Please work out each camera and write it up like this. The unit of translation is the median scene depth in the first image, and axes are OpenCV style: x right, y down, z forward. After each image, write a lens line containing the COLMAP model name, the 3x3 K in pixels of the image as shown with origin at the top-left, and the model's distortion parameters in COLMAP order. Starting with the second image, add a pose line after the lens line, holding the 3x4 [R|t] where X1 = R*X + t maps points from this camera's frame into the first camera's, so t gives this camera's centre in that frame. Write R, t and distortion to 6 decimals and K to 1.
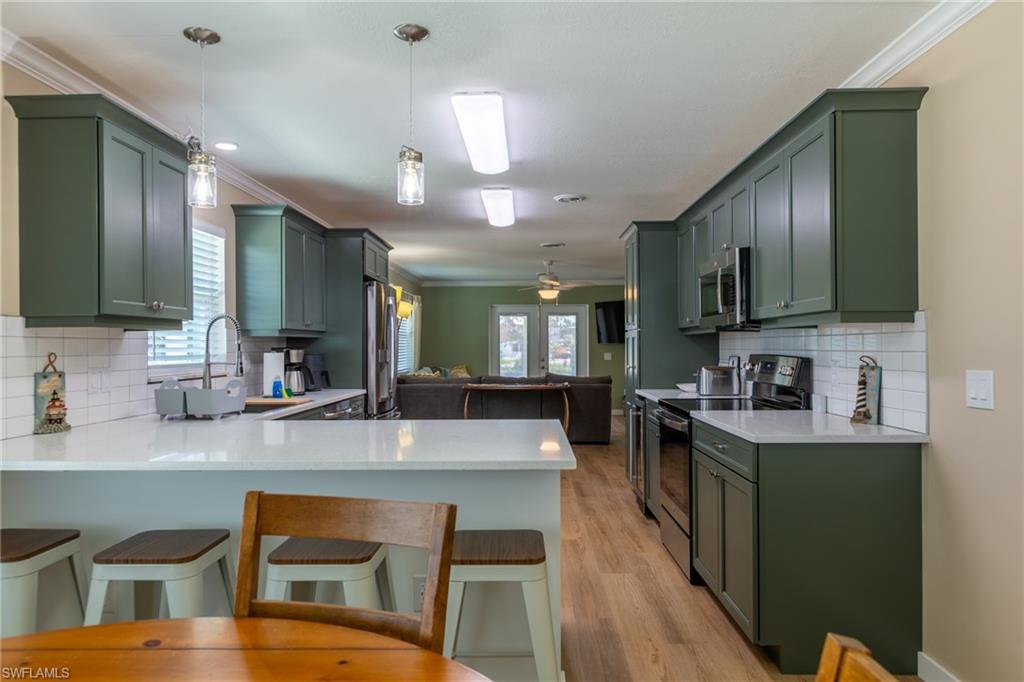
lens RADIAL K [[663.4, 0, 512.7], [0, 663.4, 340.3], [0, 0, 1]] dist [0.003275, -0.003883]
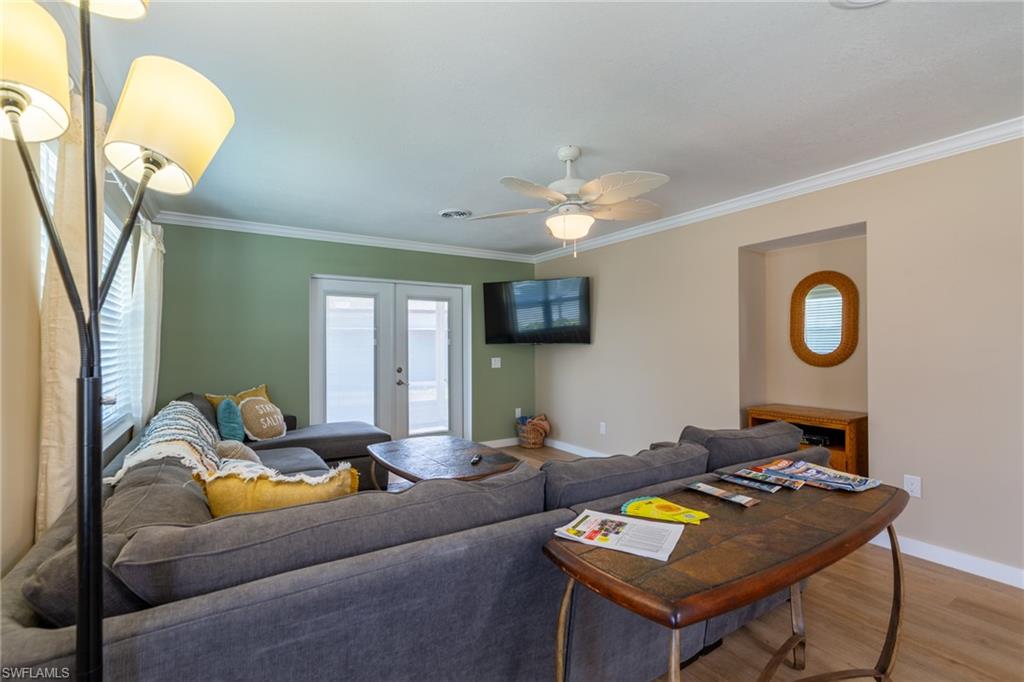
lens RADIAL K [[456.5, 0, 509.2], [0, 456.5, 344.9], [0, 0, 1]] dist [0.003619, -0.001929]
pose [[0.830757, 0.006198, 0.556600, -0.336030], [-0.013092, 0.999879, 0.008405, 0.002317], [-0.556481, -0.014270, 0.830738, 1.828764]]
